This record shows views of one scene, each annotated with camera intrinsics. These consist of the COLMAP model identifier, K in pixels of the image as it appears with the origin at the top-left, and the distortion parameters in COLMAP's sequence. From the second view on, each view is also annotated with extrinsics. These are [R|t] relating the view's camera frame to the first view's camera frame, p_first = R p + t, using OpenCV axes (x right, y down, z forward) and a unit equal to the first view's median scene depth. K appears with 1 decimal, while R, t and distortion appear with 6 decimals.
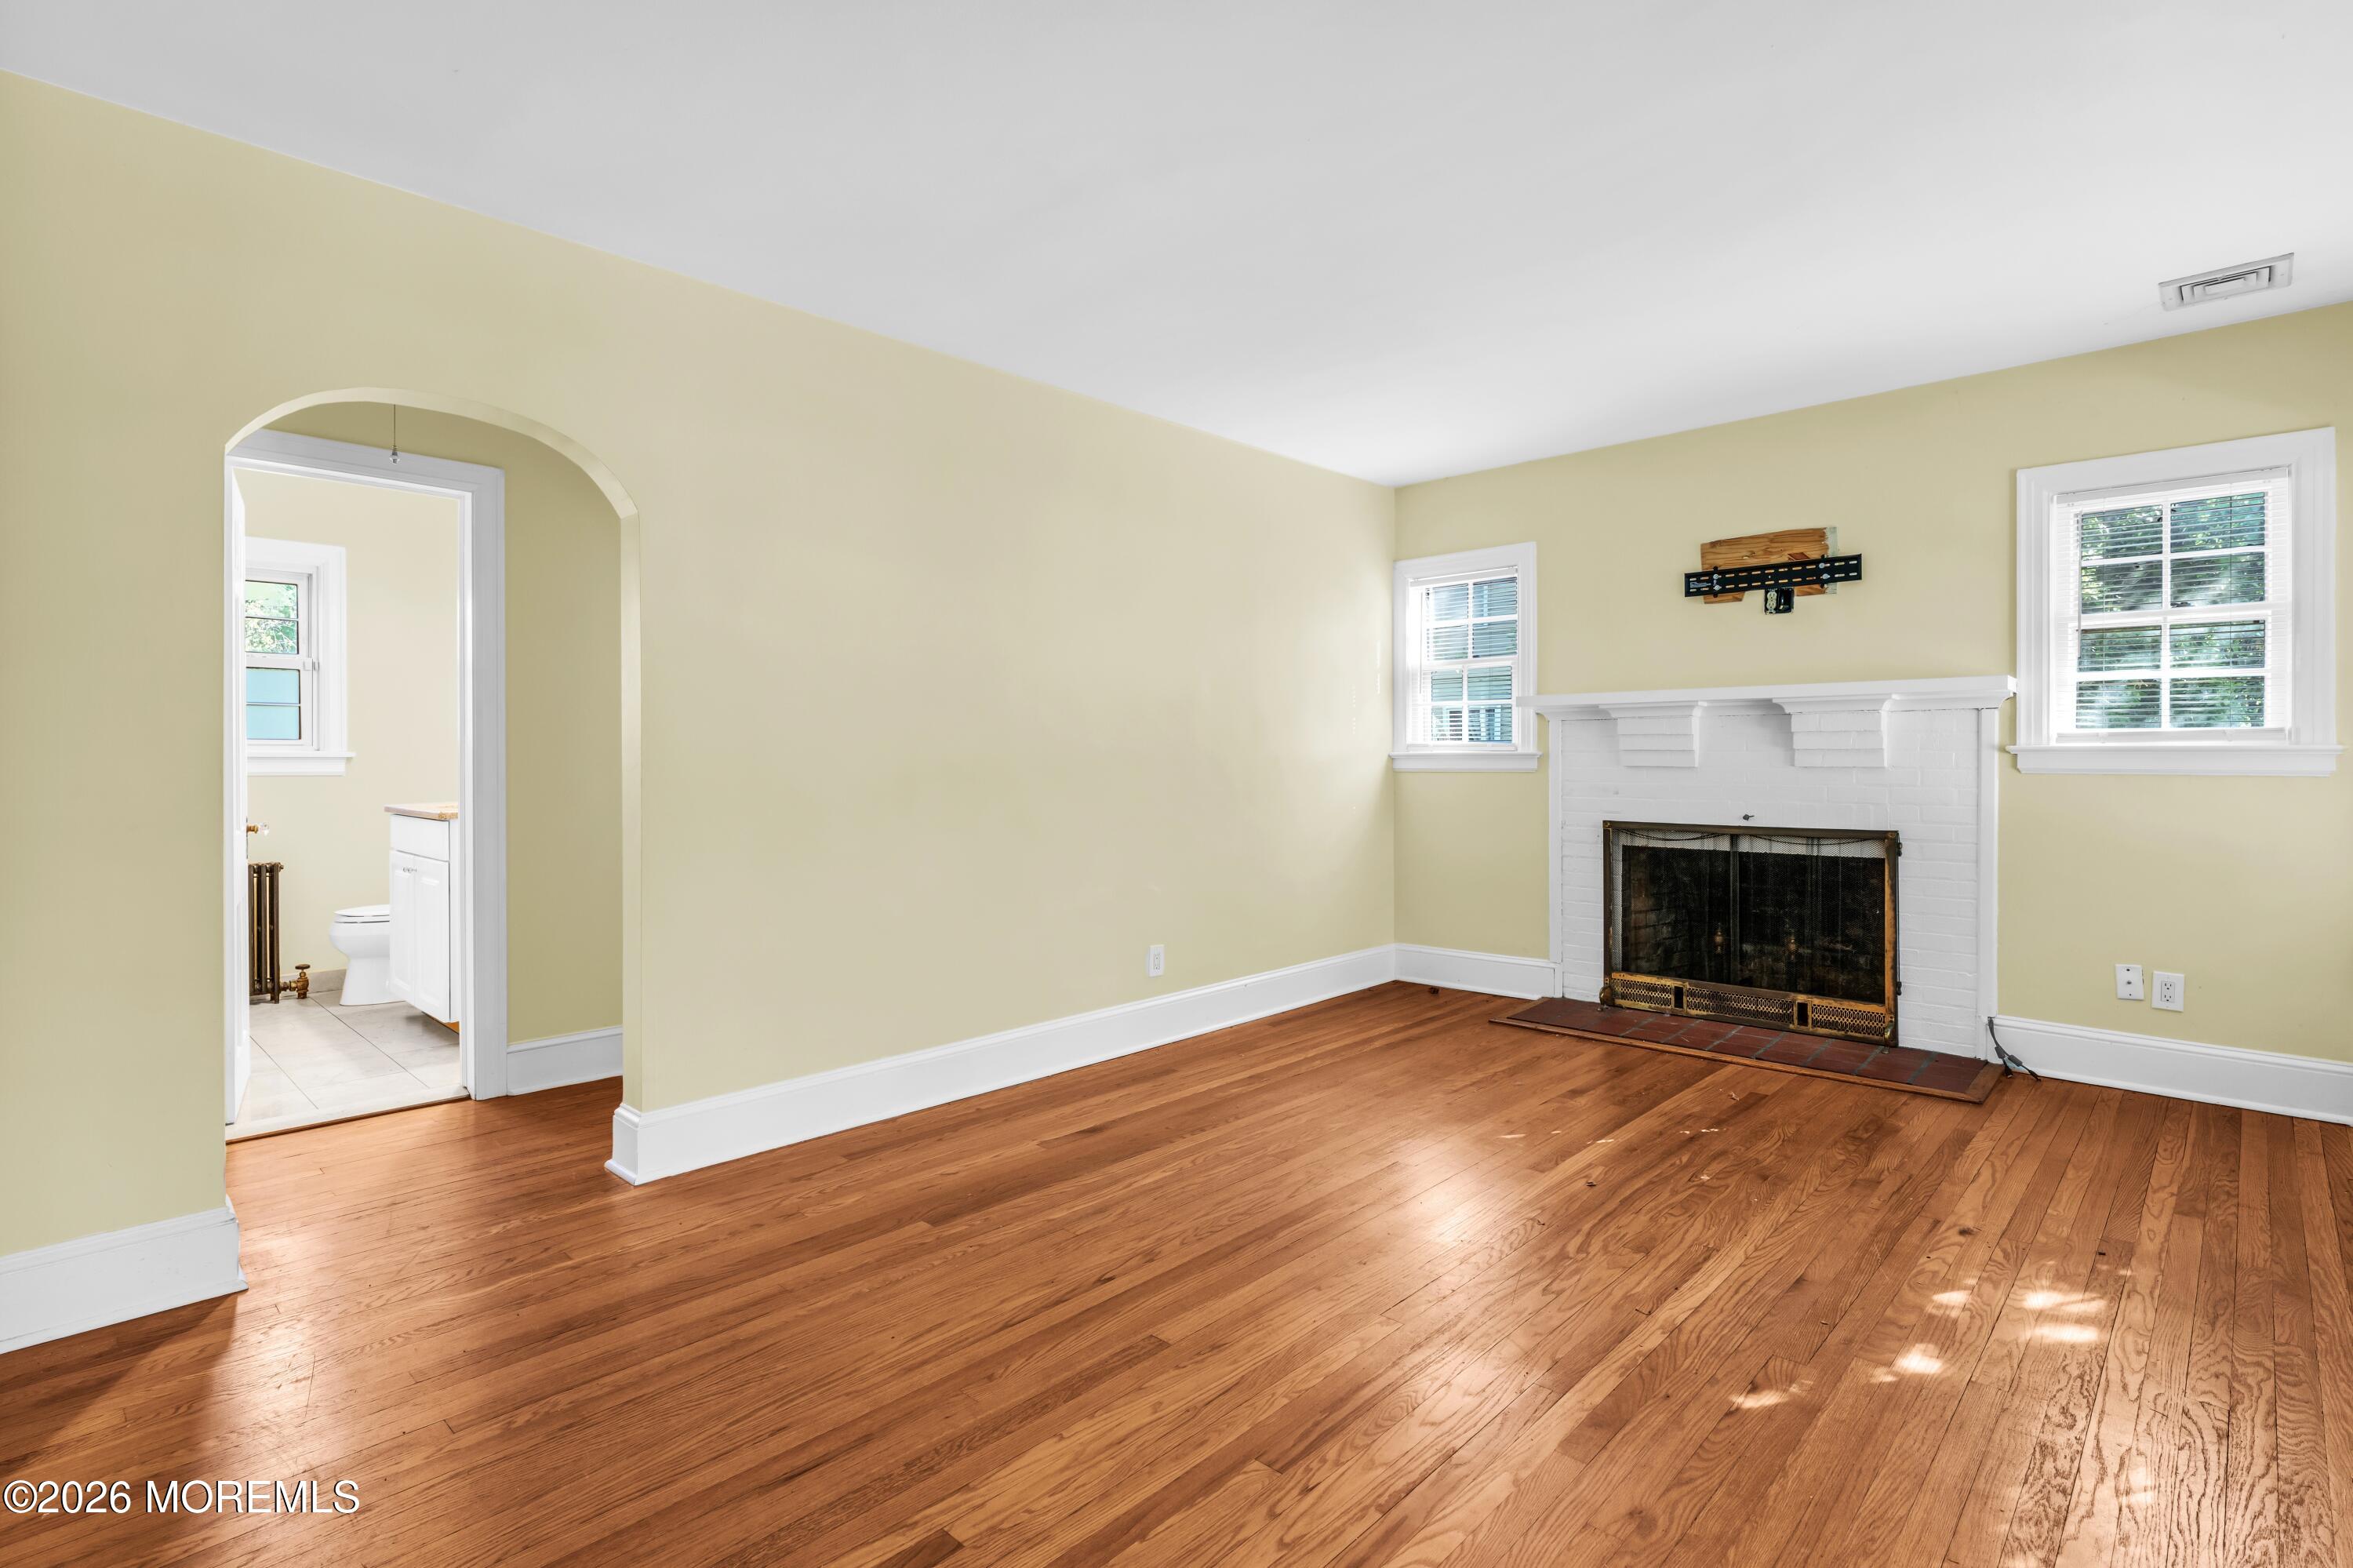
lens RADIAL K [[1132.5, 0, 1176.5], [0, 1132.5, 784.0], [0, 0, 1]] dist [-0.001758, -0.000349]
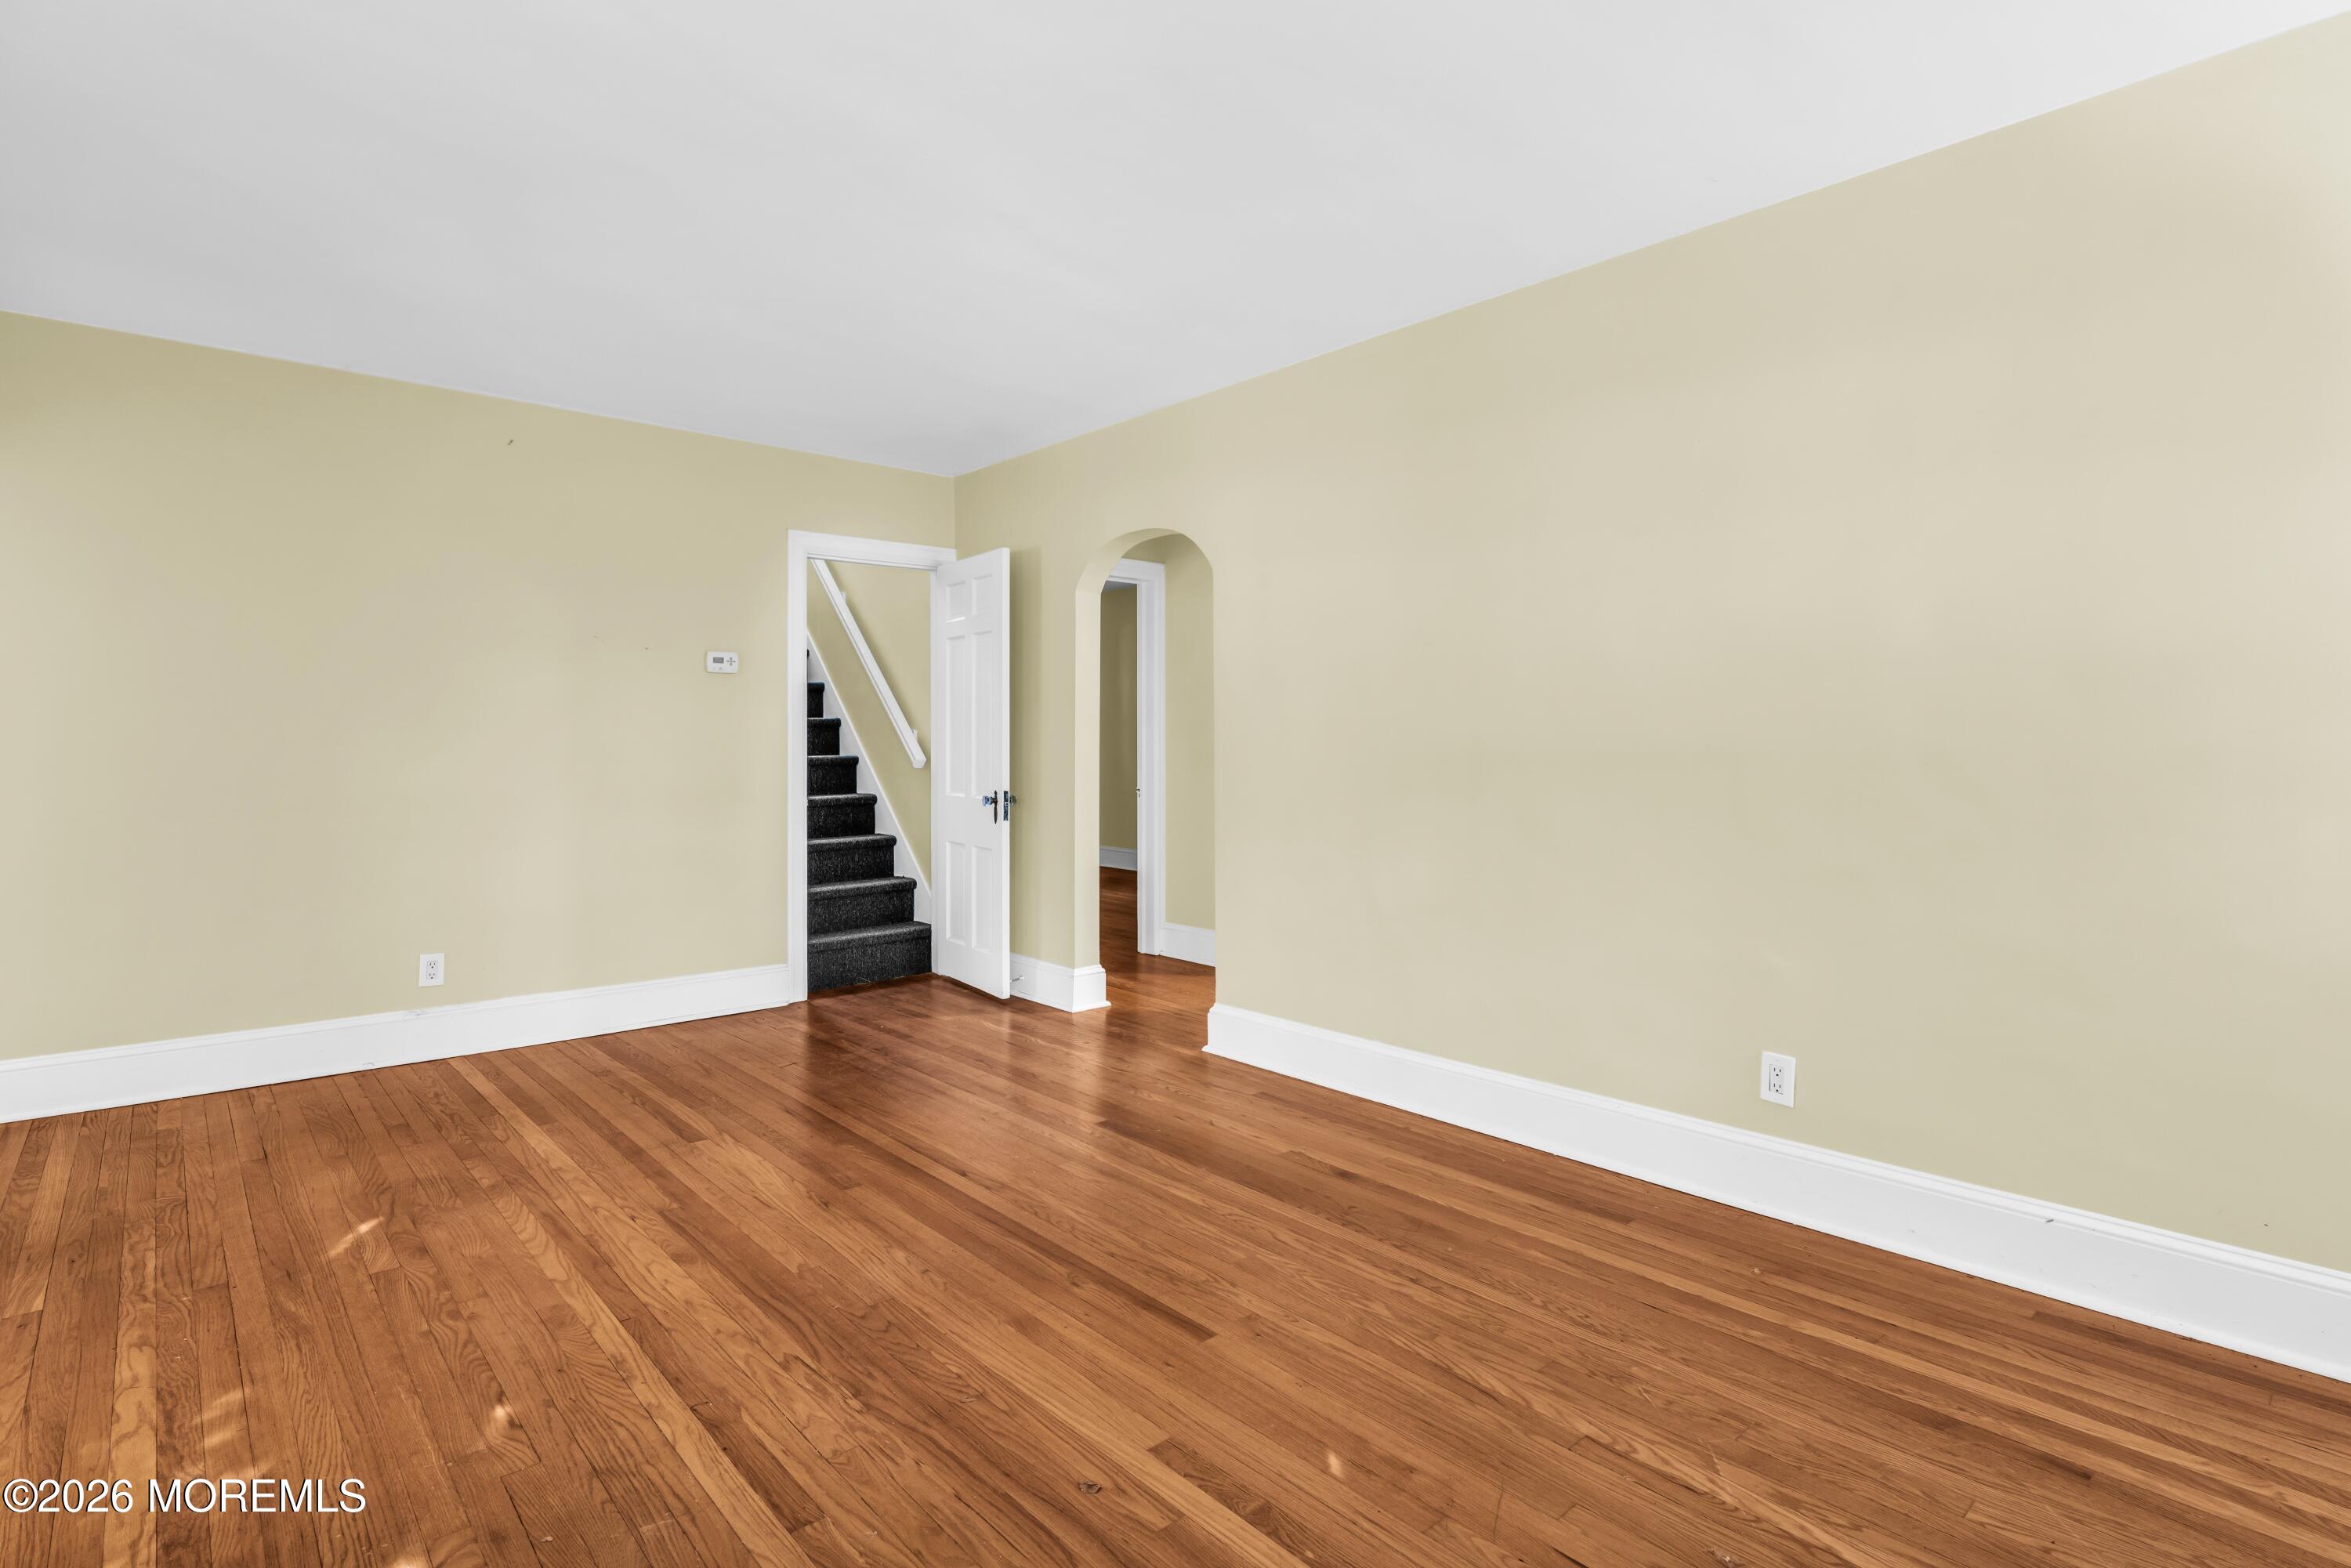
lens RADIAL K [[1151.3, 0, 1171.0], [0, 1151.3, 741.8], [0, 0, 1]] dist [0.001063, -0.000328]
pose [[-0.087392, 0.000496, -0.996174, 0.649020], [-0.022968, 0.999733, 0.002513, -0.020448], [0.995909, 0.023100, -0.087357, 0.741438]]
